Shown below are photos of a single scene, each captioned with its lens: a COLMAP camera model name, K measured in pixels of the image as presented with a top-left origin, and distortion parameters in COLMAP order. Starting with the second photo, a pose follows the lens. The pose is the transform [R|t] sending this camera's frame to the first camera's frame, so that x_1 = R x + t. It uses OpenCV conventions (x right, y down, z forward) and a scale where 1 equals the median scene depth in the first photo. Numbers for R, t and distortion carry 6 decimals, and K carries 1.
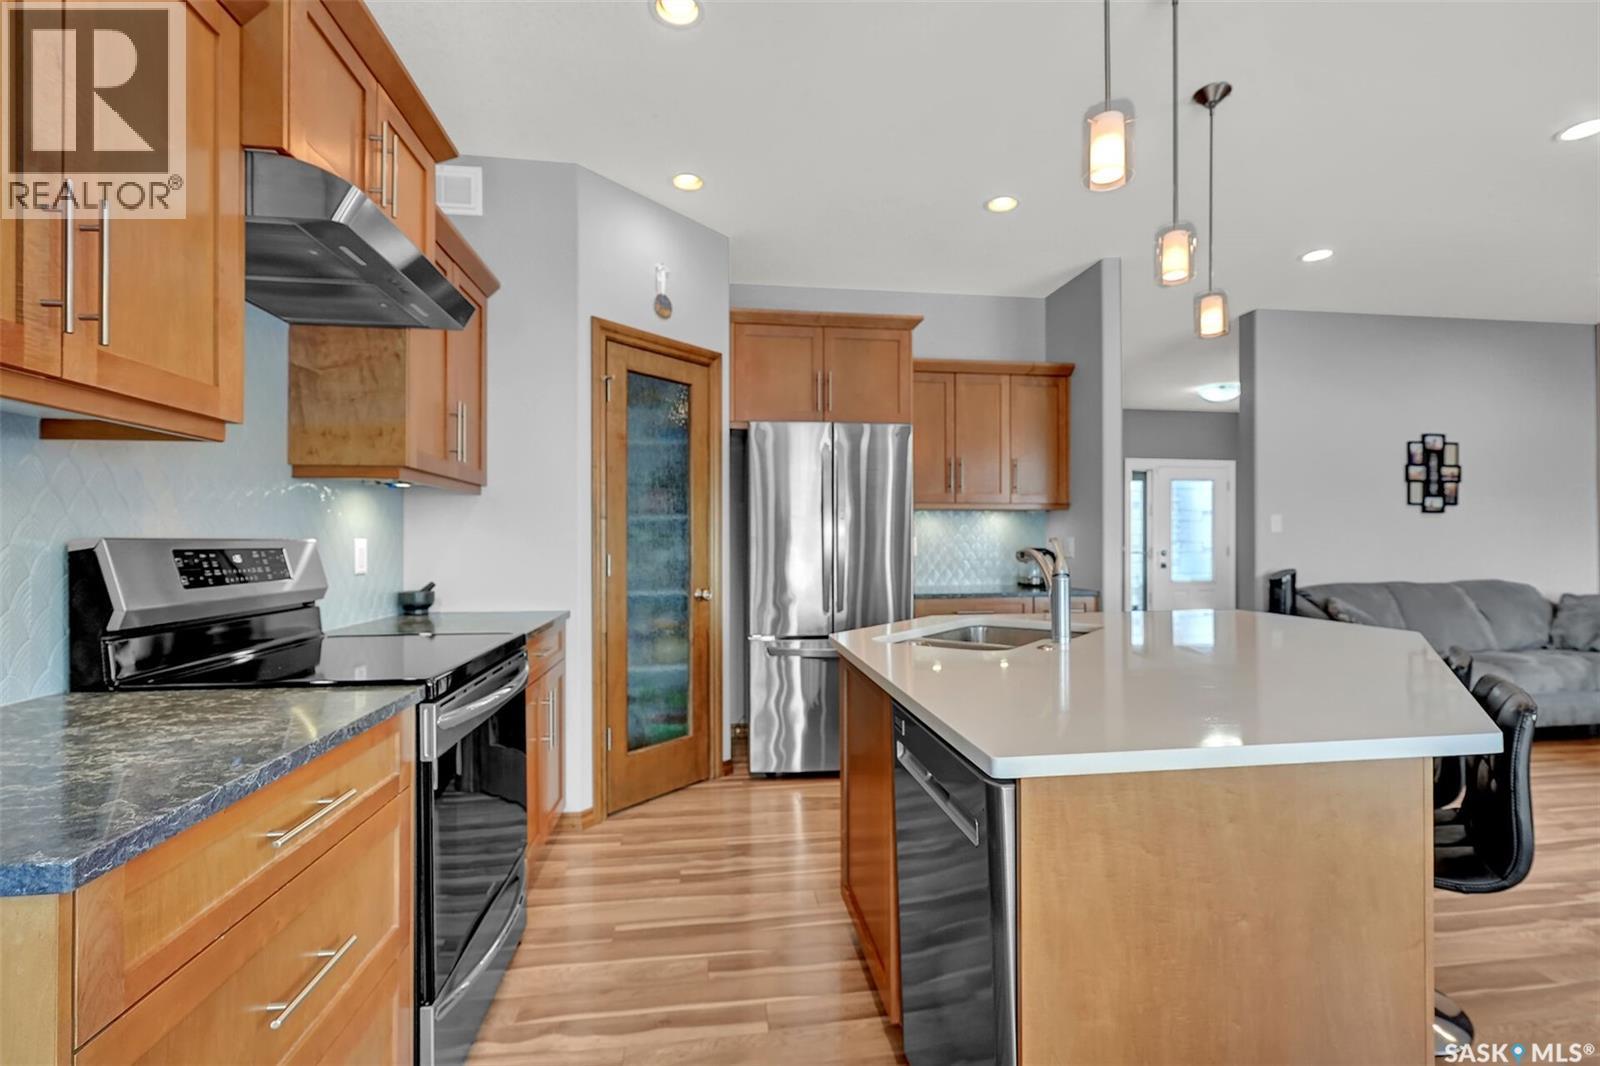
lens RADIAL K [[731.7, 0, 796.0], [0, 731.7, 530.4], [0, 0, 1]] dist [-0.001840, -0.000018]
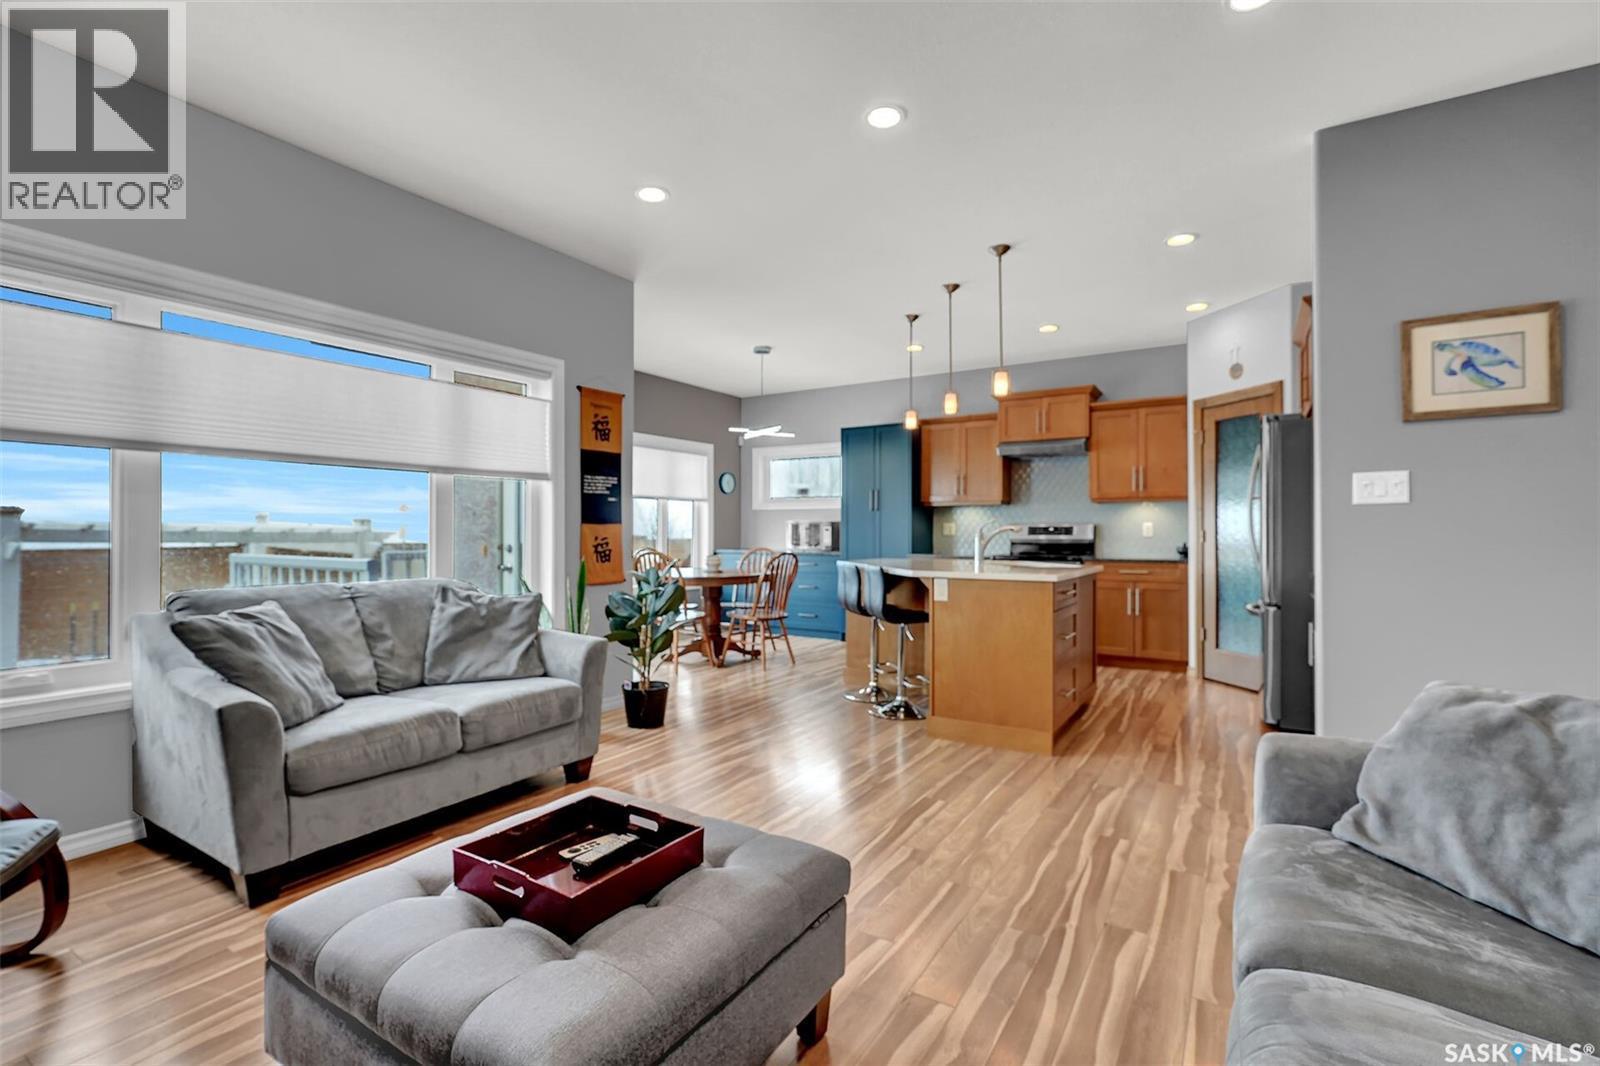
lens RADIAL K [[731.7, 0, 796.0], [0, 731.7, 530.4], [0, 0, 1]] dist [-0.001840, -0.000018]
pose [[-0.625806, 0.003760, -0.779970, 1.303380], [0.016902, 0.999819, -0.008742, 0.023852], [0.779796, -0.018654, -0.625756, 0.998247]]
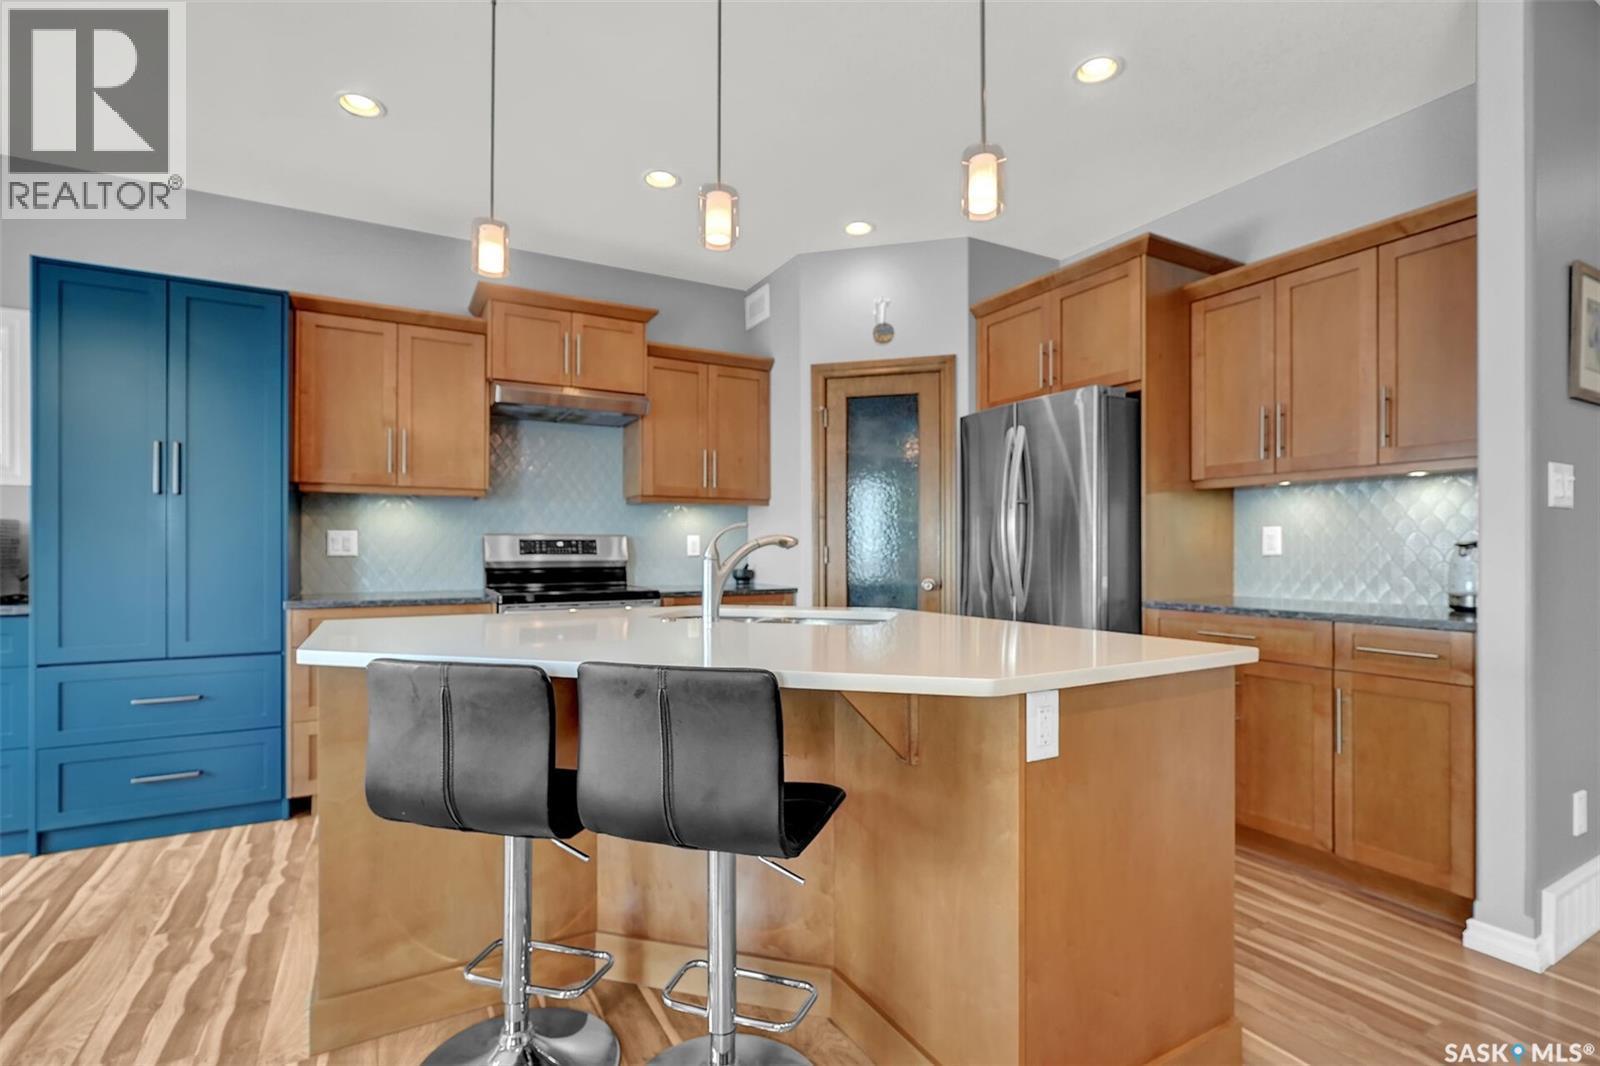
lens RADIAL K [[744.6, 0, 802.6], [0, 744.6, 550.7], [0, 0, 1]] dist [-0.001522, 0.000609]
pose [[0.379708, 0.006400, -0.925084, 0.698730], [0.015190, 0.999798, 0.013152, 0.016910], [0.924982, -0.019046, 0.379534, 0.344324]]
